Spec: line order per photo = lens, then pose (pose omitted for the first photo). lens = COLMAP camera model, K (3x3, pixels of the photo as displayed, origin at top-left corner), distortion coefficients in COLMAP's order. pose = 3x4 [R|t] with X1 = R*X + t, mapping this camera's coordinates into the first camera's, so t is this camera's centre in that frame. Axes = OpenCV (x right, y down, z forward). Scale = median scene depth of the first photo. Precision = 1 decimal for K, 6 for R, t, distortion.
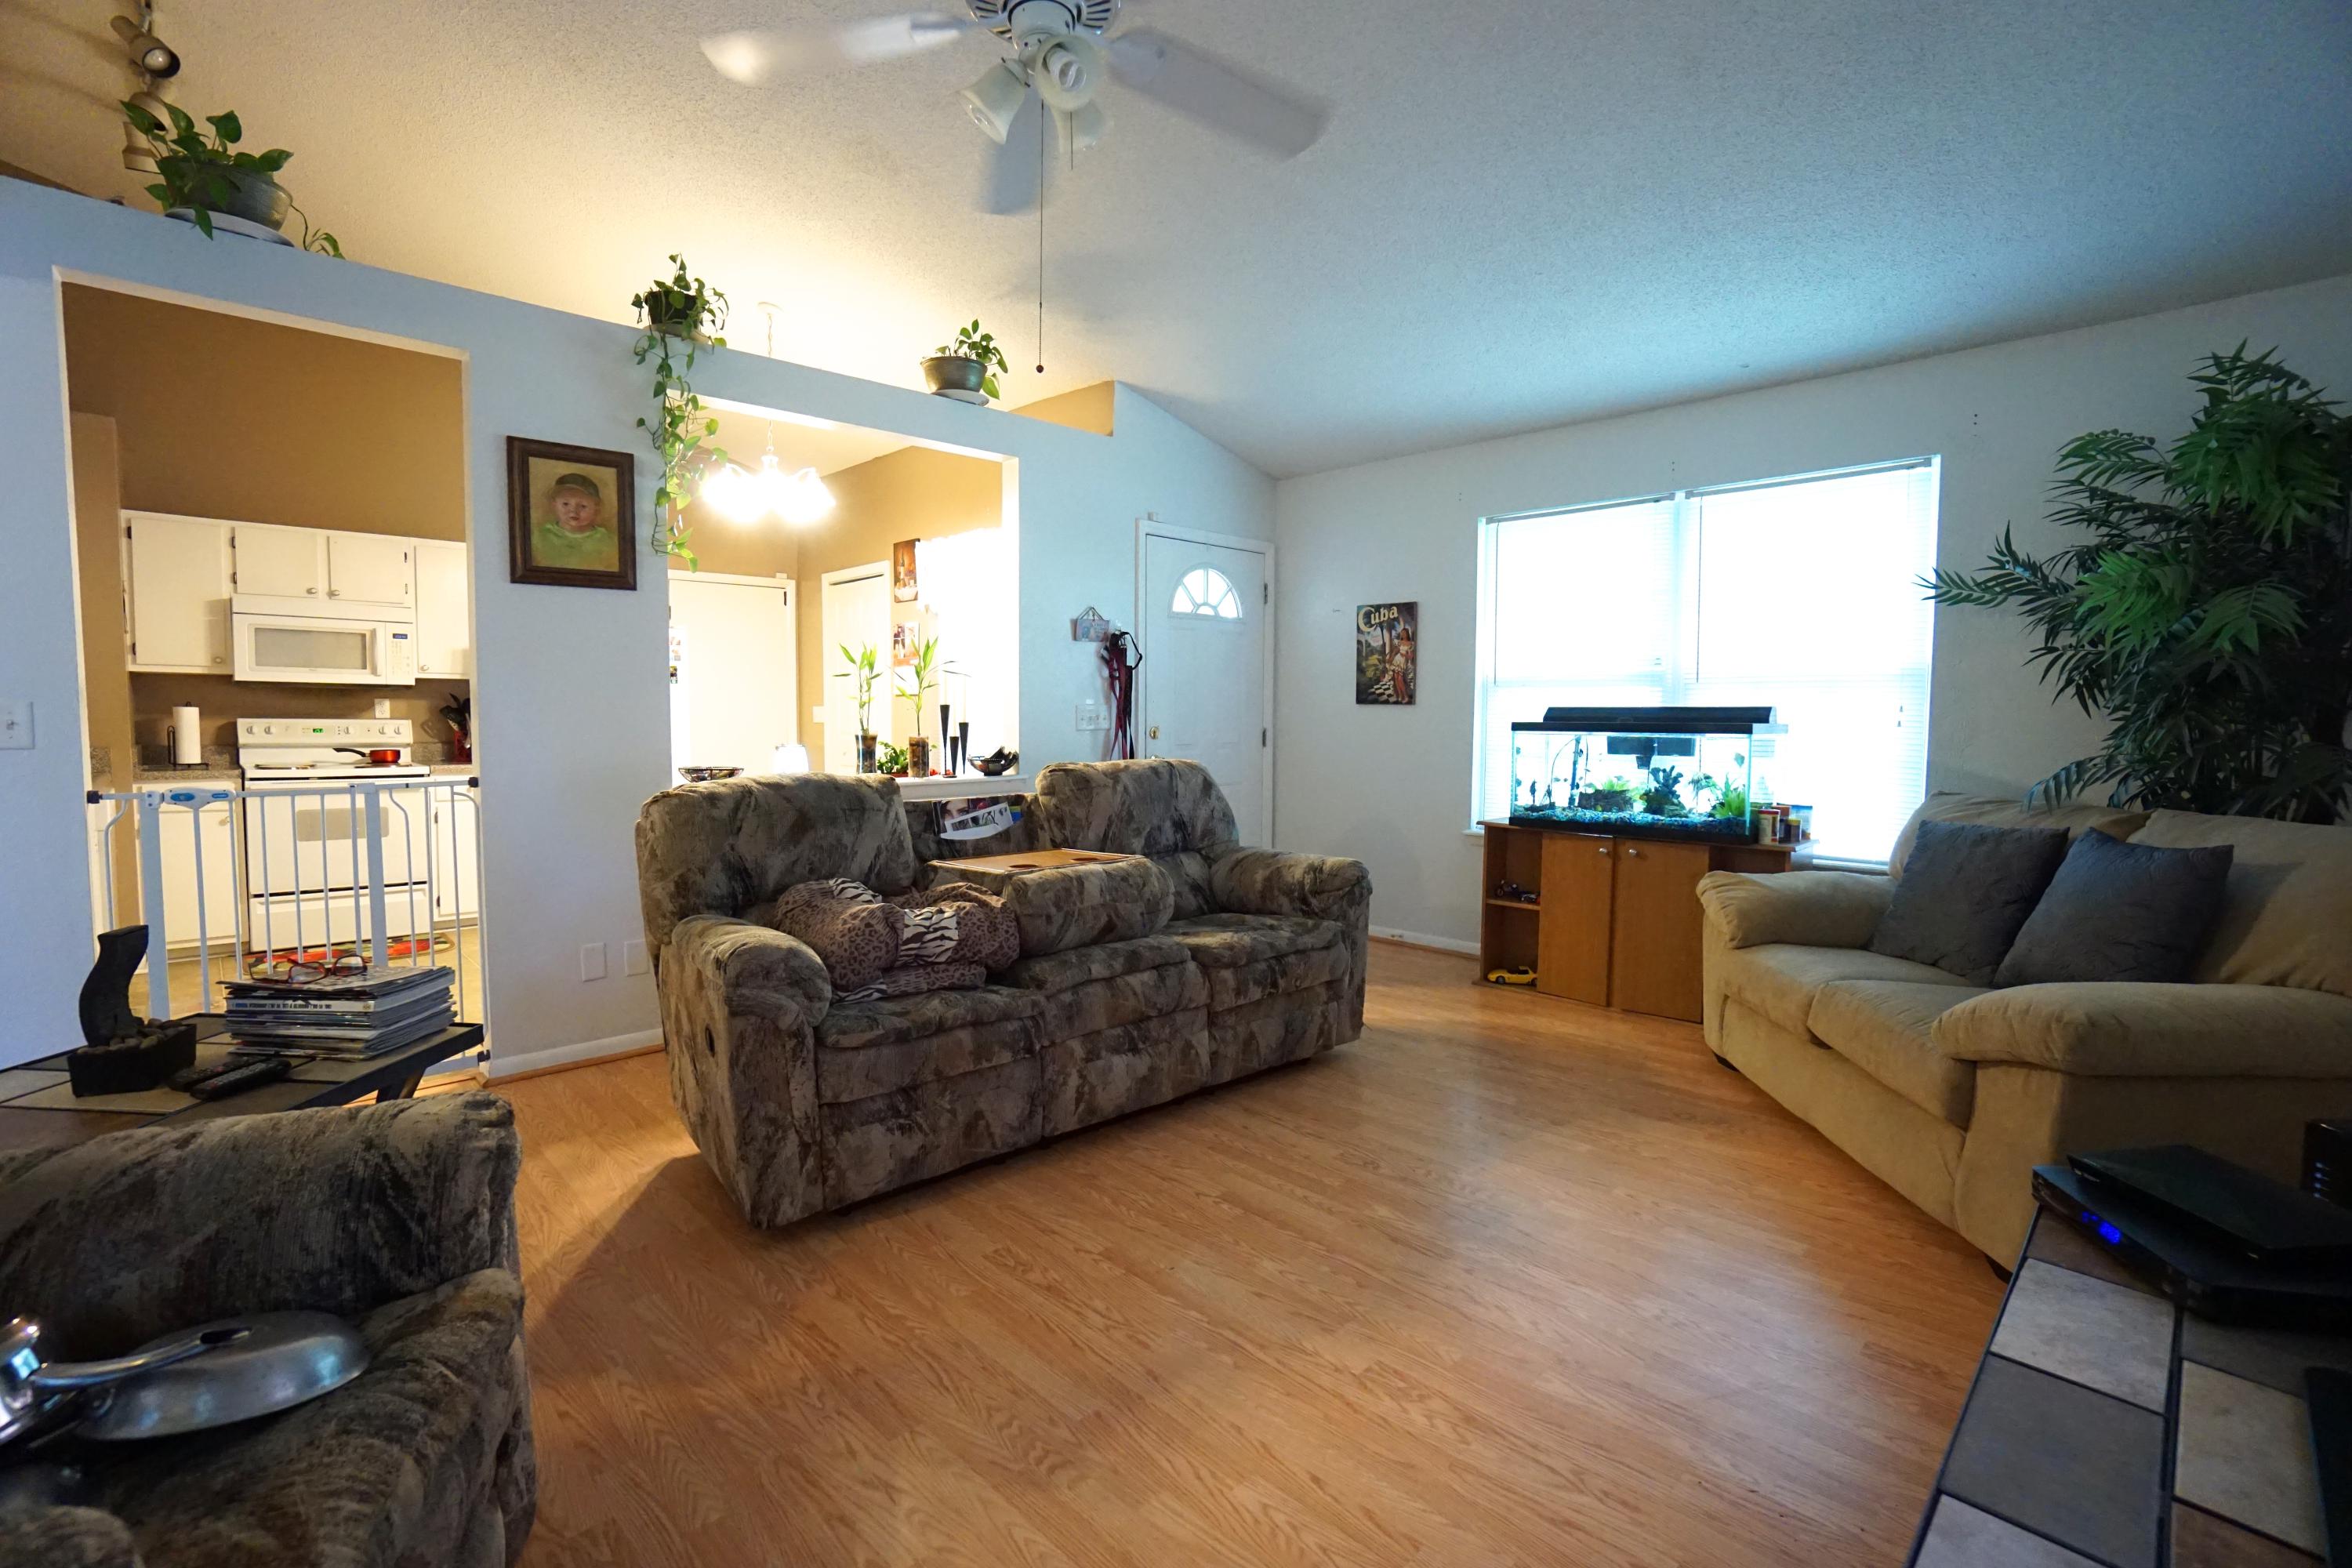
lens RADIAL K [[1055.9, 0, 1162.4], [0, 1055.9, 779.7], [0, 0, 1]] dist [-0.005219, 0.003161]
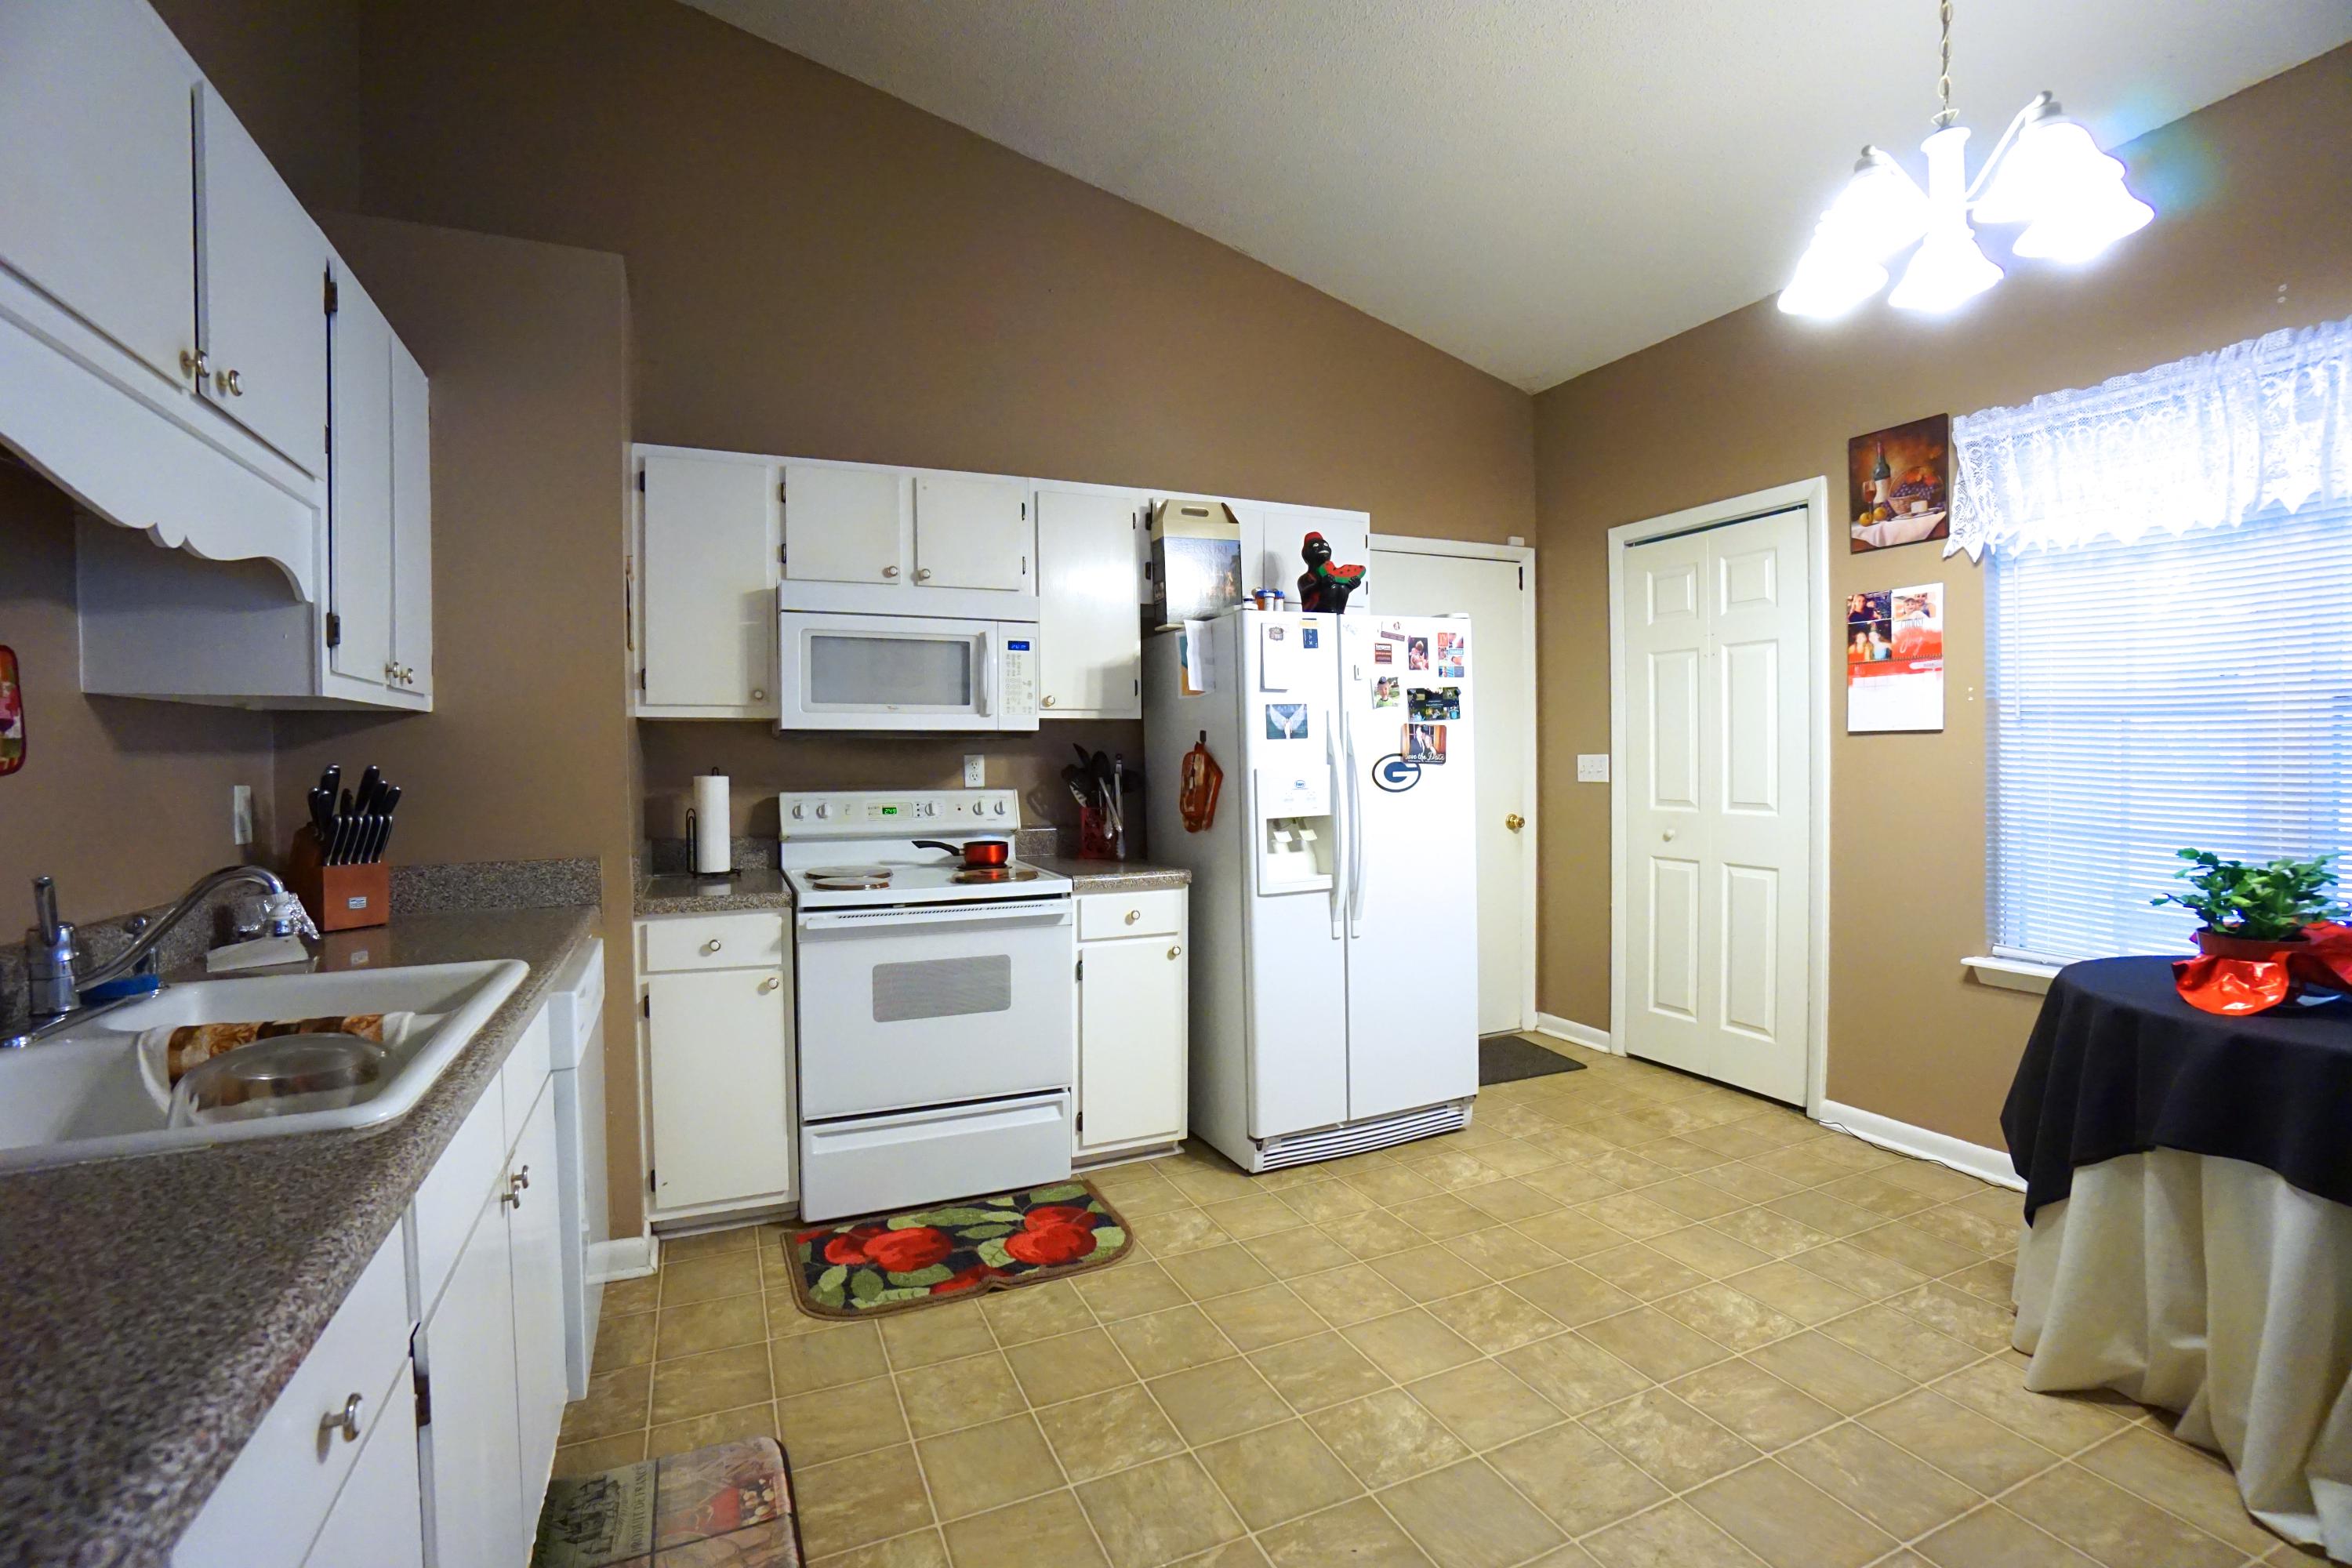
lens RADIAL K [[1055.9, 0, 1184.6], [0, 1055.9, 777.5], [0, 0, 1]] dist [-0.005219, 0.003161]
pose [[0.954055, -0.003237, -0.299615, -0.478090], [-0.006316, 0.999502, -0.030910, -0.049117], [0.299566, 0.031383, 0.953559, 0.496435]]
